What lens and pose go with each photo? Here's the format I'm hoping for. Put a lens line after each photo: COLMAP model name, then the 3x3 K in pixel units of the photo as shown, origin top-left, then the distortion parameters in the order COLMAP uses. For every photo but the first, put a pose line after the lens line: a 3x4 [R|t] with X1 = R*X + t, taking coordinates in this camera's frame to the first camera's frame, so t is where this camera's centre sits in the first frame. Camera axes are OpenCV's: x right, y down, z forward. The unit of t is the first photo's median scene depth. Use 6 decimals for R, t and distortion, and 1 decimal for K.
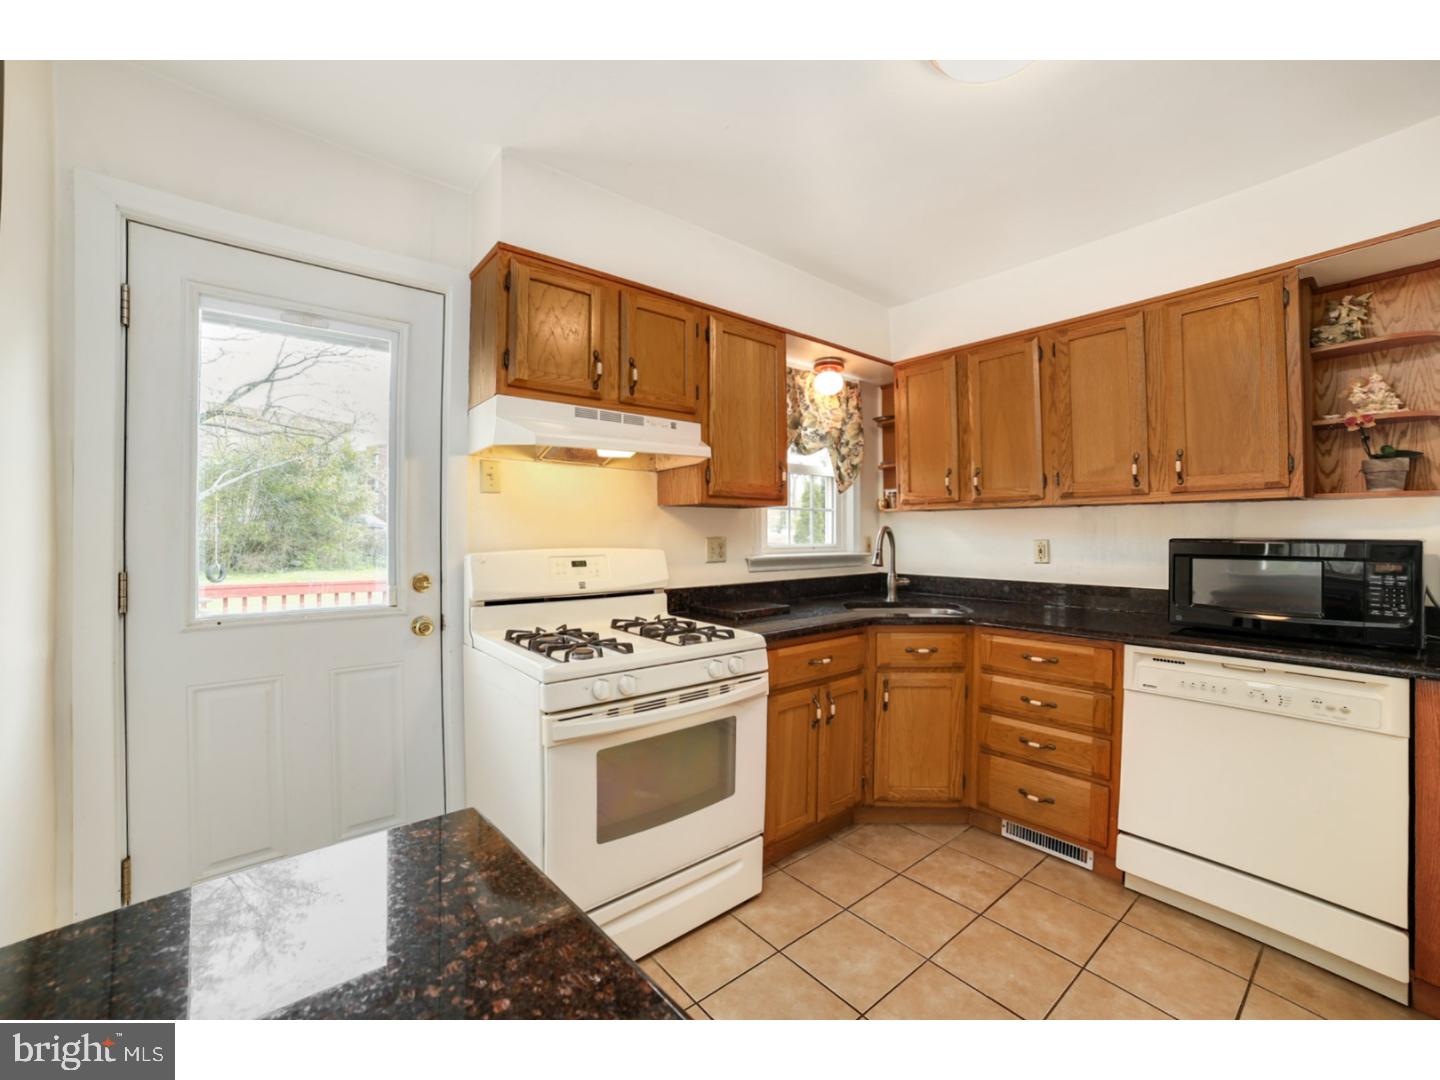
lens RADIAL K [[586.9, 0, 720.7], [0, 586.9, 529.1], [0, 0, 1]] dist [-0.001175, -0.000025]
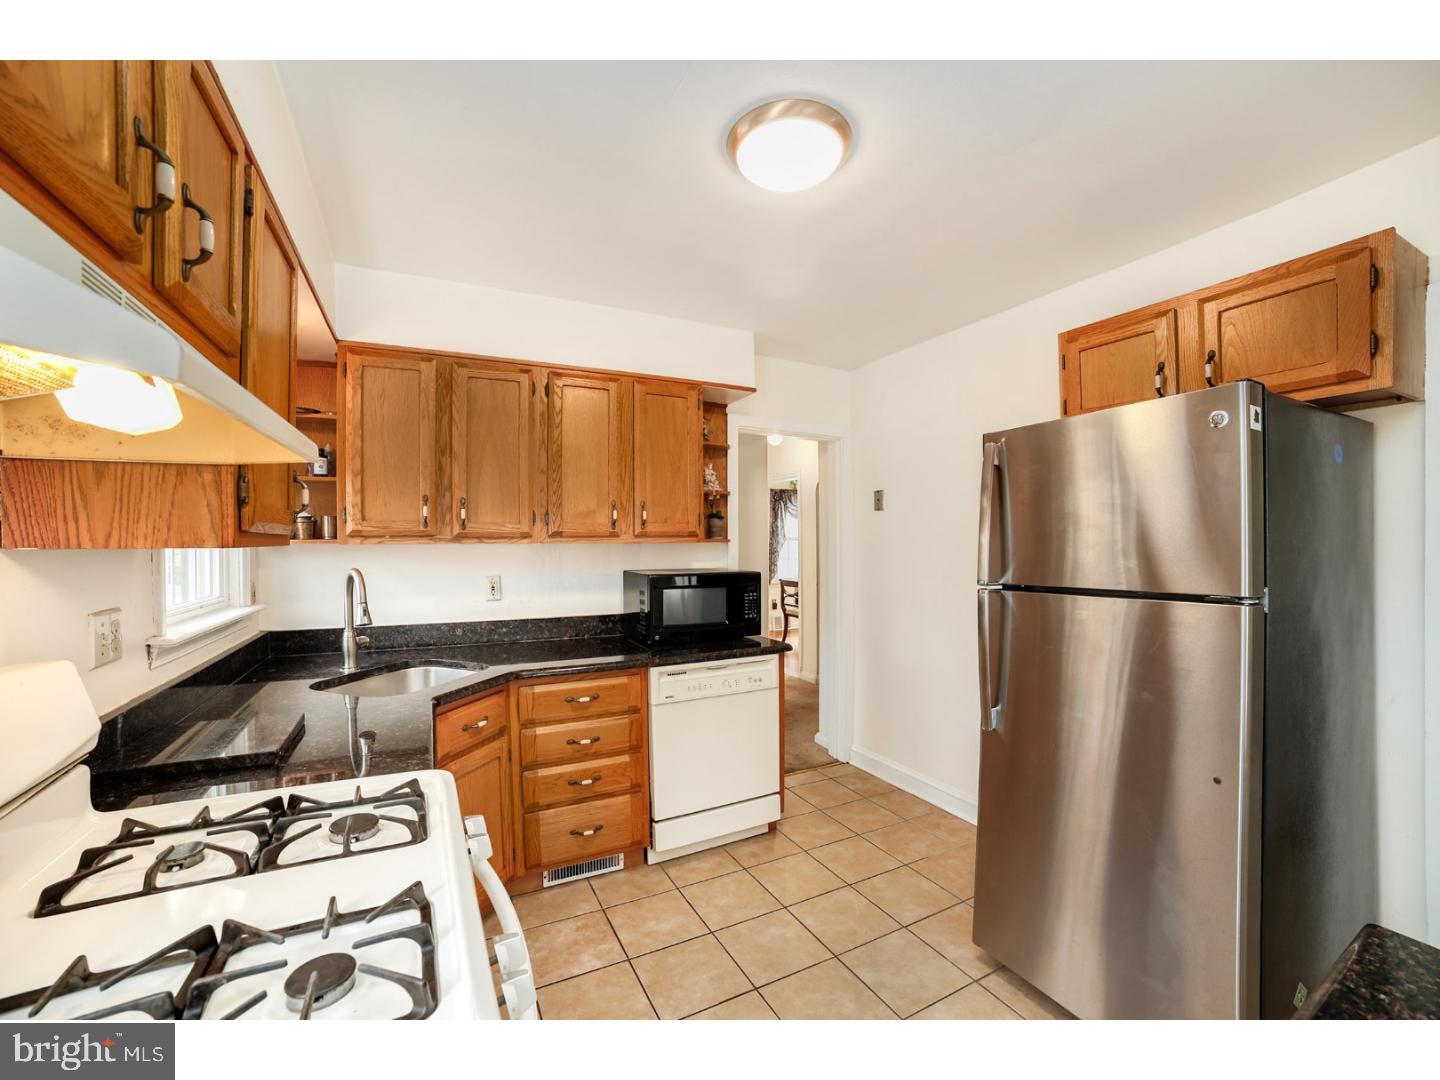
lens RADIAL K [[609.1, 0, 729.0], [0, 609.1, 542.5], [0, 0, 1]] dist [-0.118901, 0.047586]
pose [[0.215876, -0.002212, 0.976418, -0.402450], [-0.001479, 0.999996, 0.002593, -0.049949], [-0.976420, -0.002004, 0.215871, 0.514054]]
